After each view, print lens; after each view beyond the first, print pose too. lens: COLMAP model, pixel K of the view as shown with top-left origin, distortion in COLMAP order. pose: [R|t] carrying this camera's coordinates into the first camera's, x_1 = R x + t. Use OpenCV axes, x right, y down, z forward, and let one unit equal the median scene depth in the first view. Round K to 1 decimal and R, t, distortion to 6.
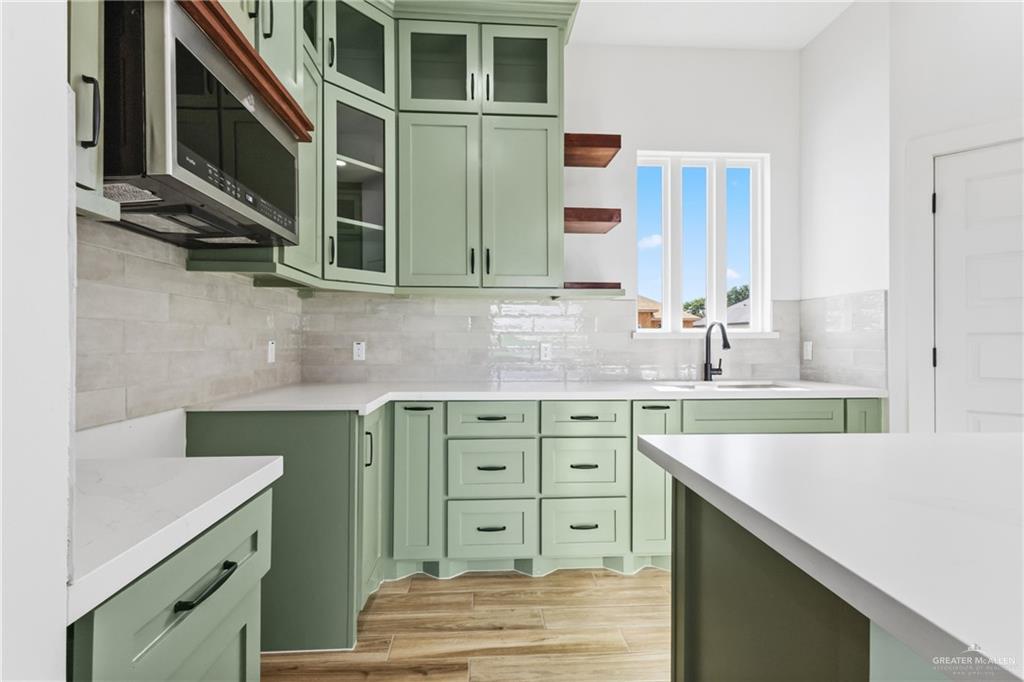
lens RADIAL K [[468.0, 0, 510.0], [0, 468.0, 339.8], [0, 0, 1]] dist [-0.000559, -0.000370]
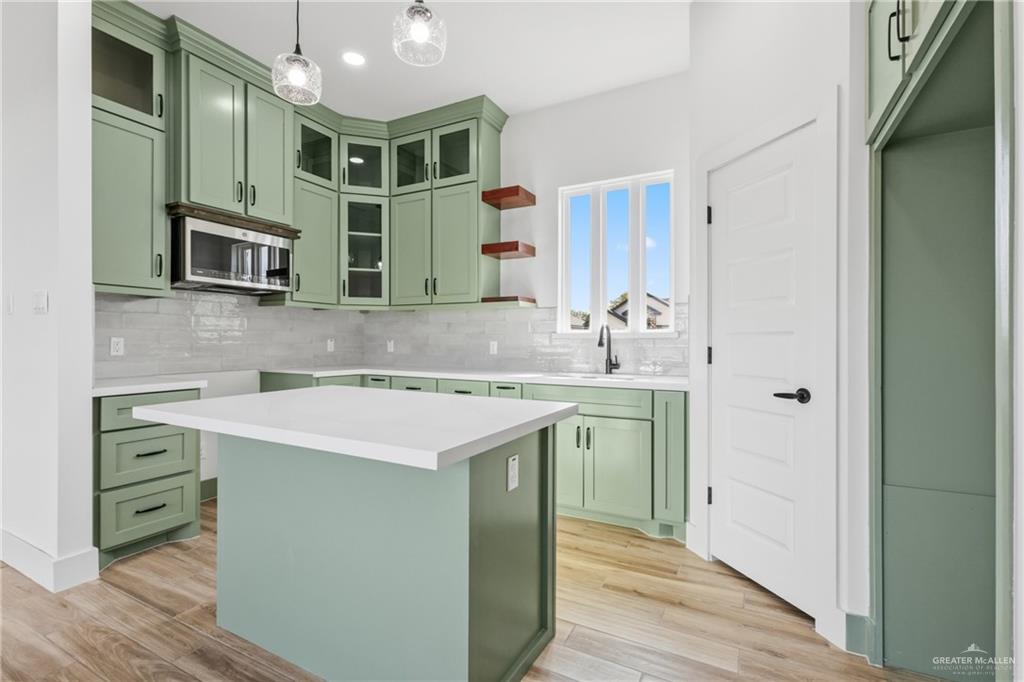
lens RADIAL K [[469.6, 0, 512.0], [0, 469.6, 341.0], [0, 0, 1]] dist [0.001689, 0.000187]
pose [[0.852345, 0.003576, -0.522967, 1.014132], [-0.002492, 0.999993, 0.002777, 0.002276], [0.522974, -0.001063, 0.852348, -0.167770]]
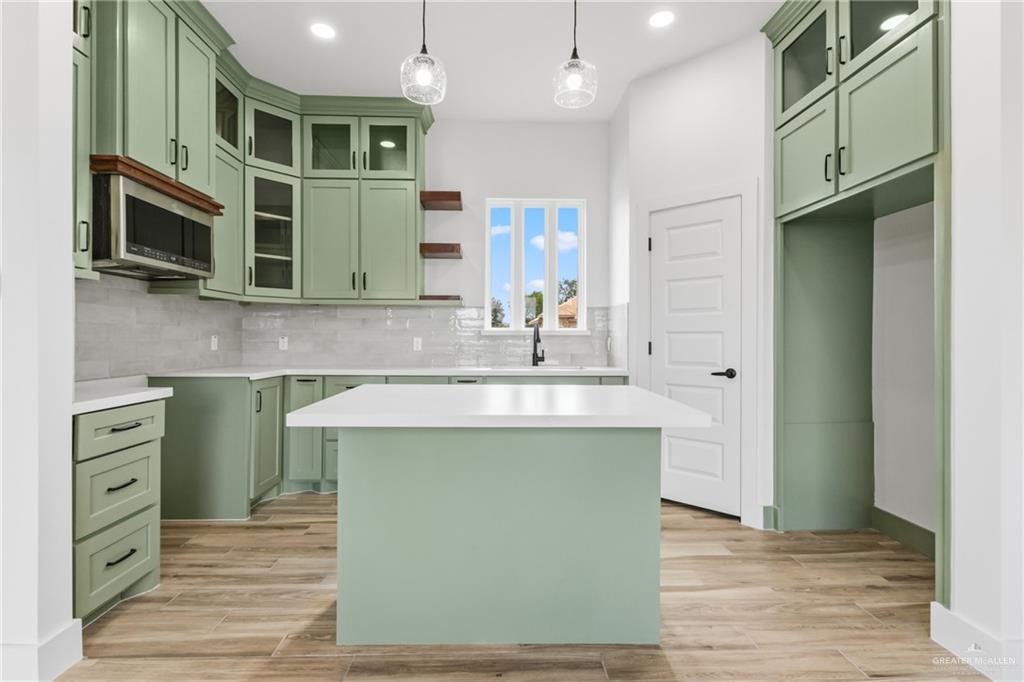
lens RADIAL K [[472.2, 0, 509.8], [0, 472.2, 338.7], [0, 0, 1]] dist [-0.000335, 0.000354]
pose [[0.999556, 0.003554, -0.029571, 0.473566], [-0.003419, 0.999984, 0.004600, 0.001902], [0.029587, -0.004497, 0.999552, -0.475332]]
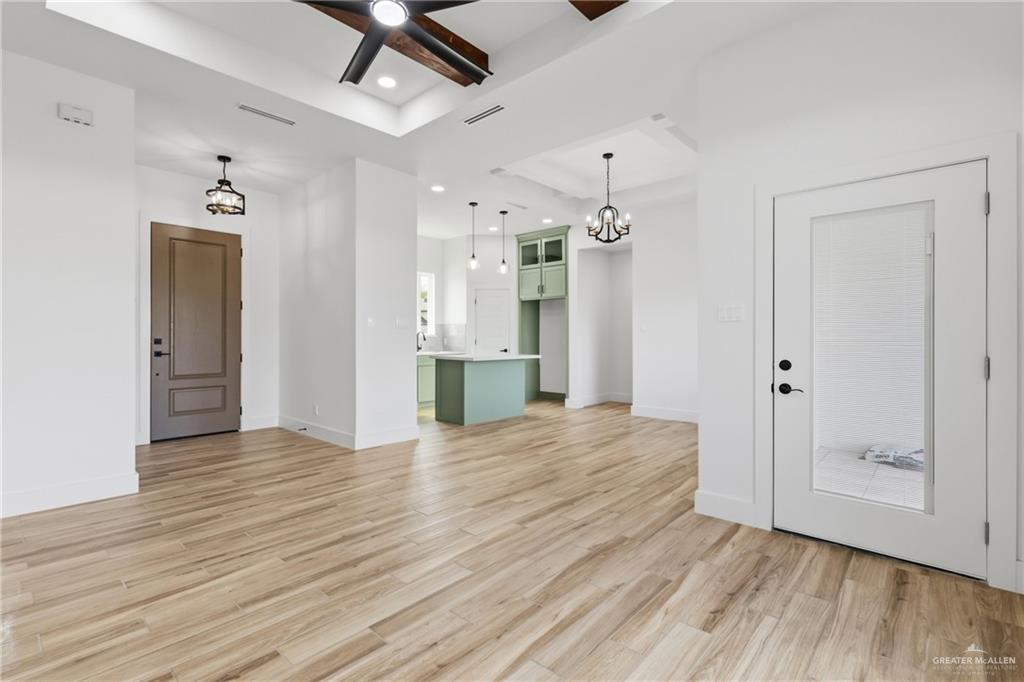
lens RADIAL K [[472.2, 0, 509.8], [0, 472.2, 338.7], [0, 0, 1]] dist [-0.000335, 0.000354]
pose [[0.694878, -0.000787, 0.719128, -1.543373], [-0.003159, 0.999986, 0.004147, -0.006914], [-0.719121, -0.005153, 0.694866, -1.730940]]
